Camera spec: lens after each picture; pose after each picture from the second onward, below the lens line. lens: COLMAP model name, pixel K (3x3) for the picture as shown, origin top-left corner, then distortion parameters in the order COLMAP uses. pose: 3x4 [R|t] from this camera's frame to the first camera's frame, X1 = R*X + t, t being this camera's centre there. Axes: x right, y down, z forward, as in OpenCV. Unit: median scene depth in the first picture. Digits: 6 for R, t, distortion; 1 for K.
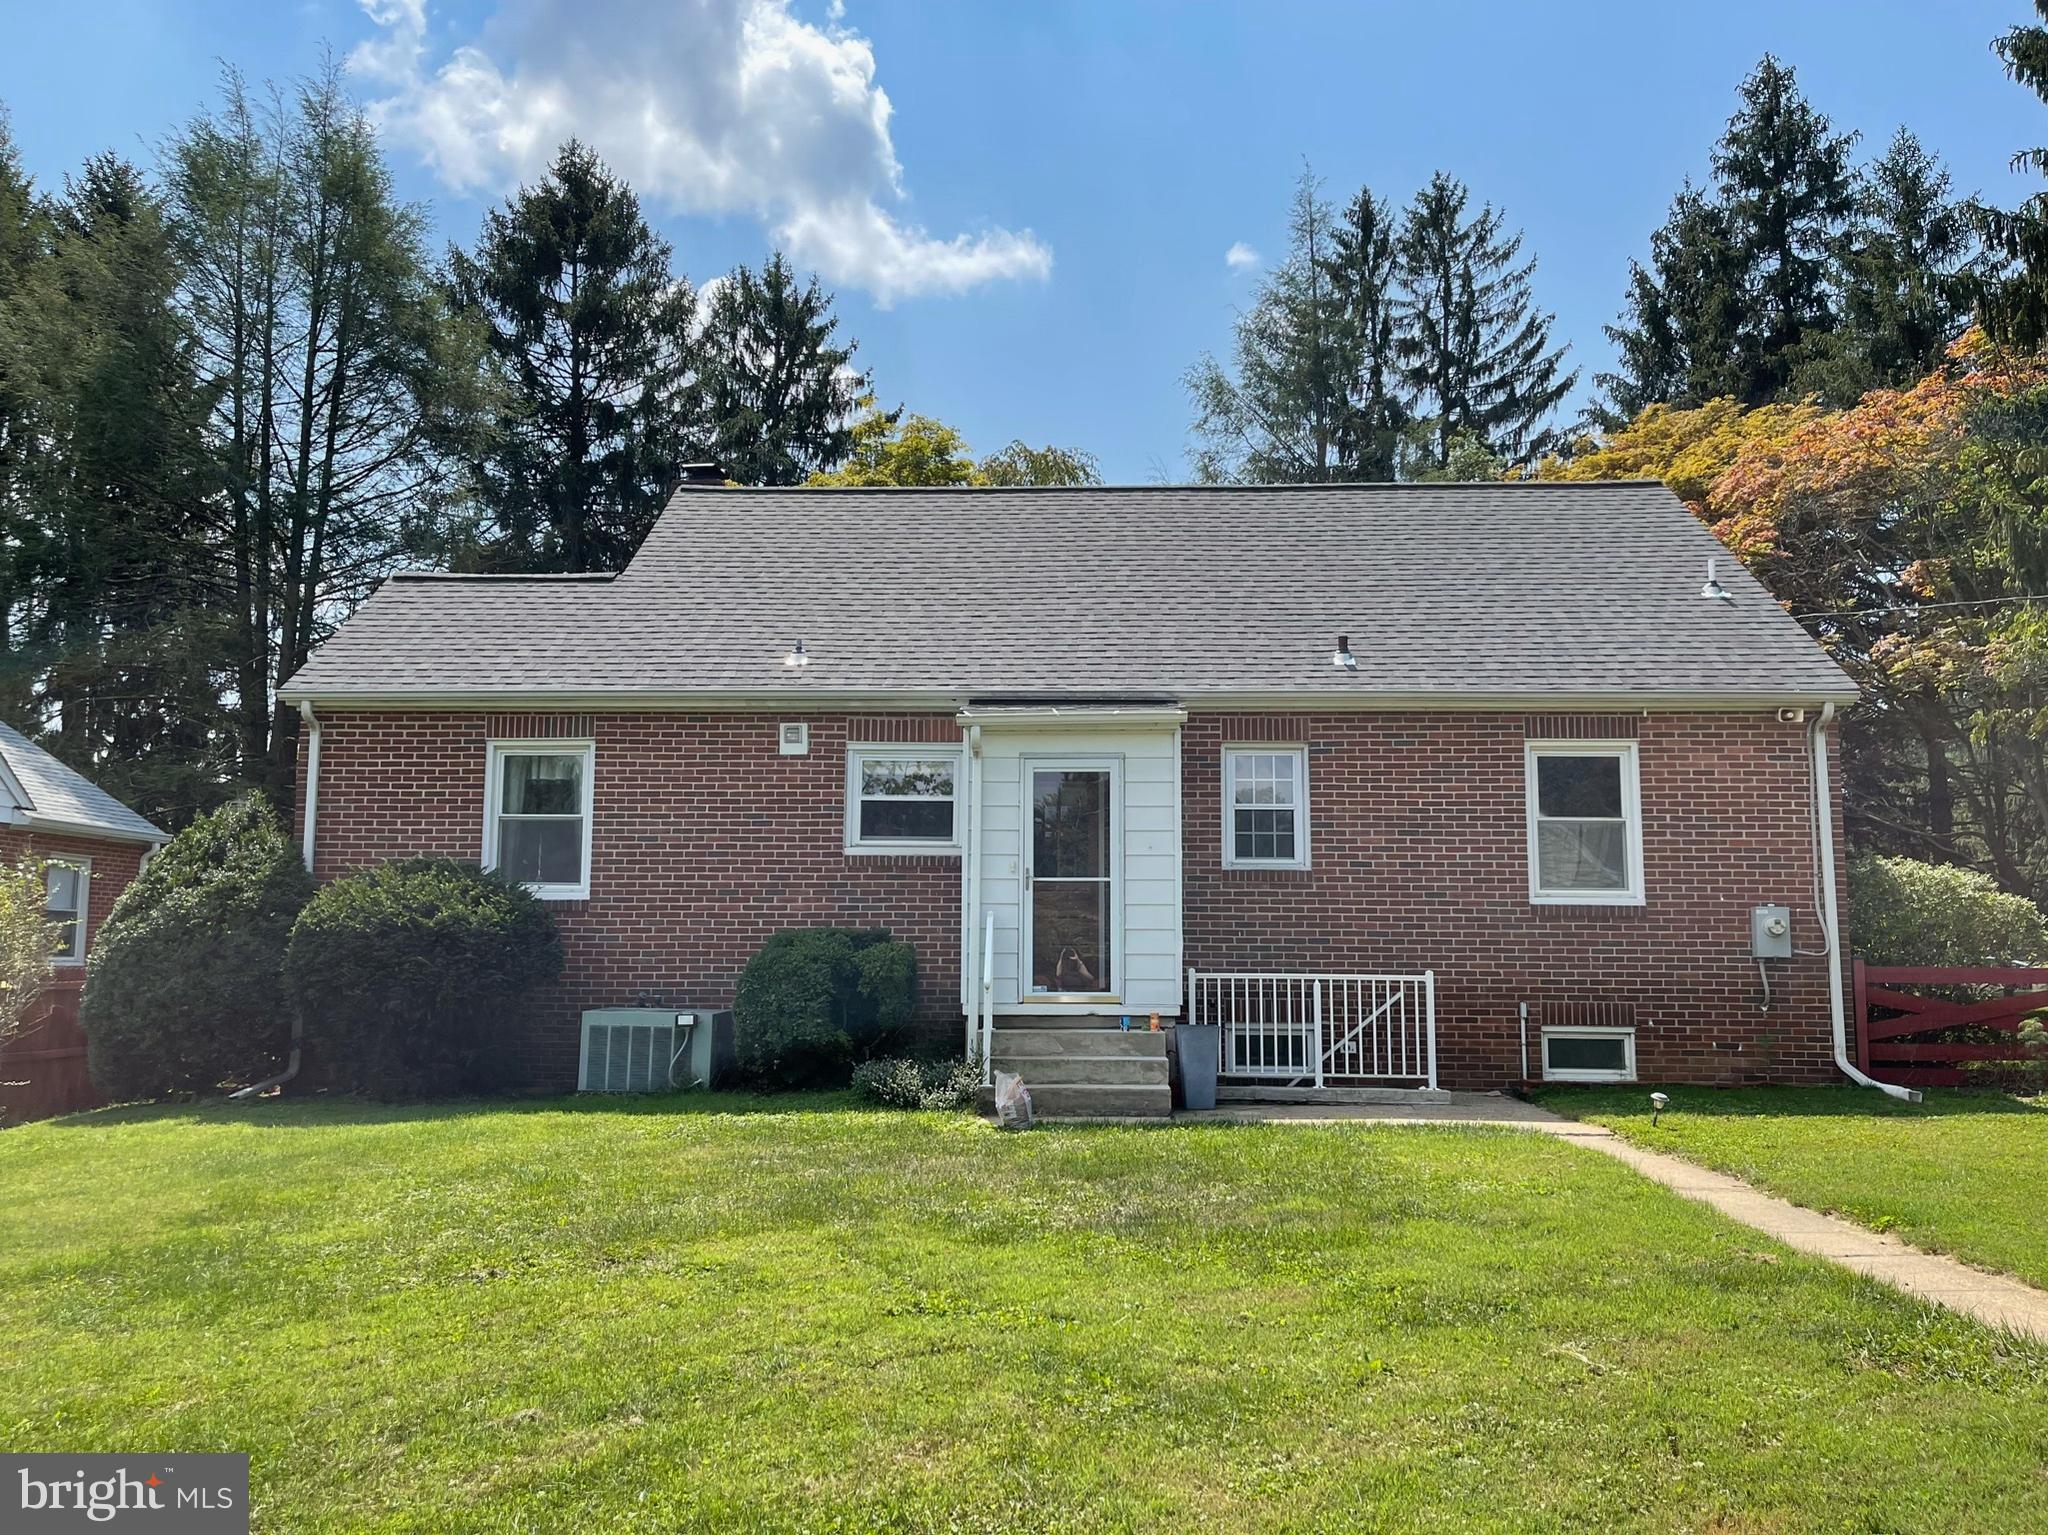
lens RADIAL K [[1532.6, 0, 1052.6], [0, 1532.6, 763.8], [0, 0, 1]] dist [0.039755, -0.058500]
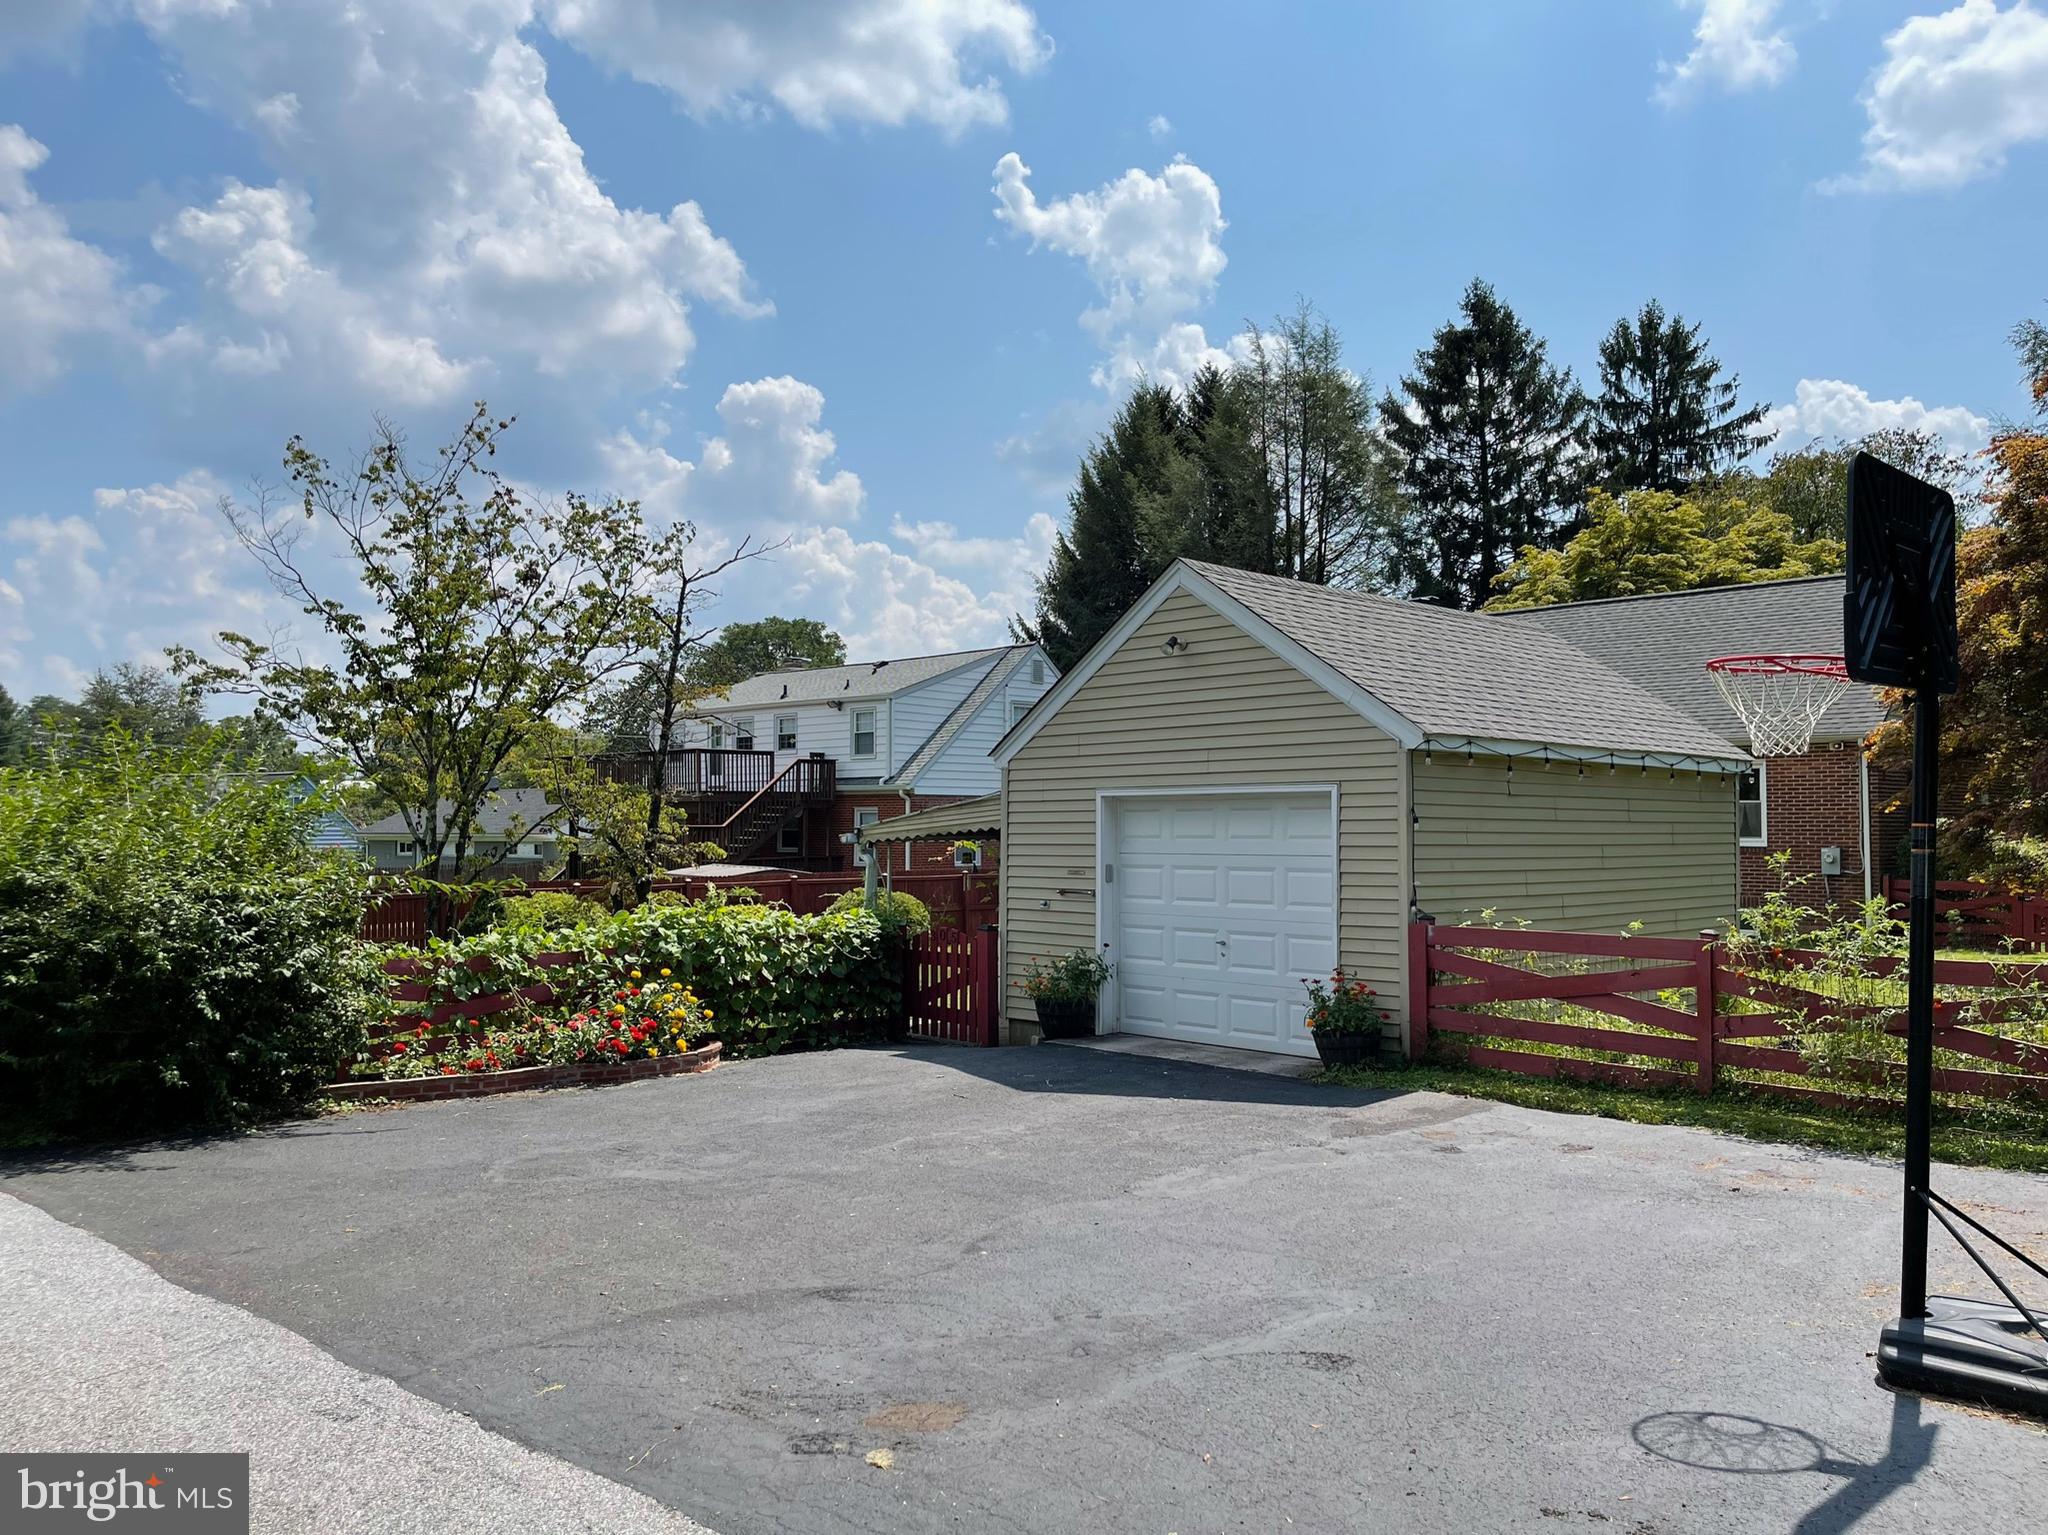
lens RADIAL K [[1522.9, 0, 1024.0], [0, 1522.9, 767.5], [0, 0, 1]] dist [0.001412, 0.001395]
pose [[0.719984, -0.033161, -0.693198, 1.020215], [0.090569, 0.994805, 0.046480, -0.176148], [0.688056, -0.096247, 0.719247, -0.985754]]
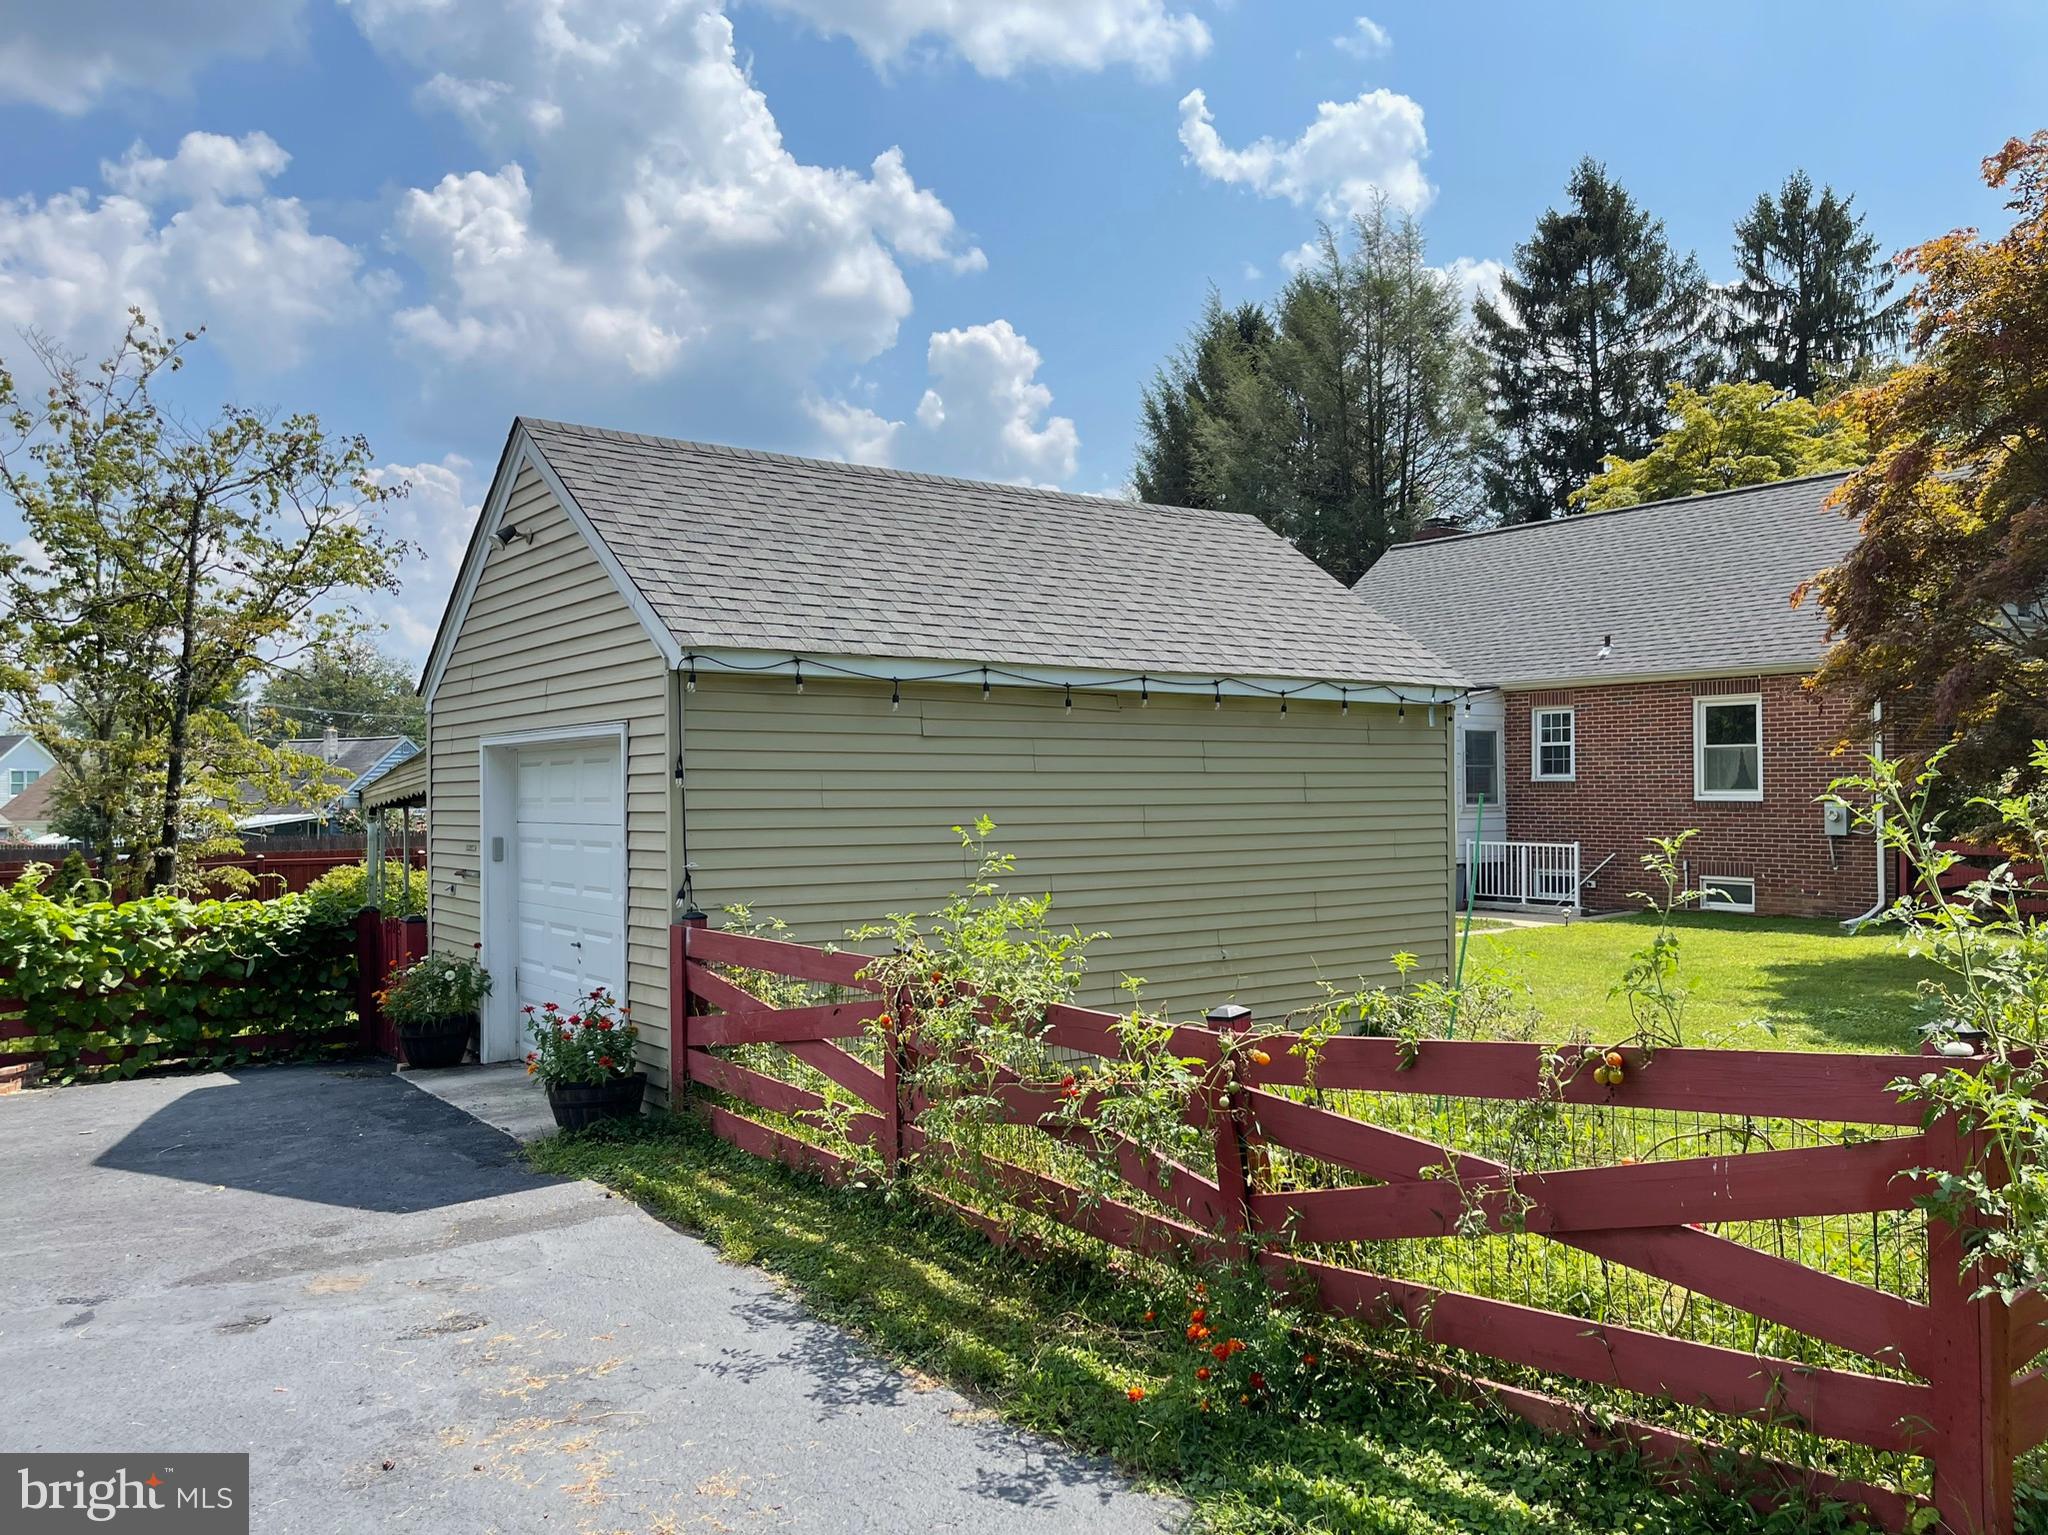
lens RADIAL K [[1532.6, 0, 1052.6], [0, 1532.6, 763.8], [0, 0, 1]] dist [0.039755, -0.058500]
pose [[0.624859, -0.023421, -0.780387, 1.129119], [0.110545, 0.992134, 0.058737, -0.113044], [0.772872, -0.122970, 0.622533, -0.503249]]
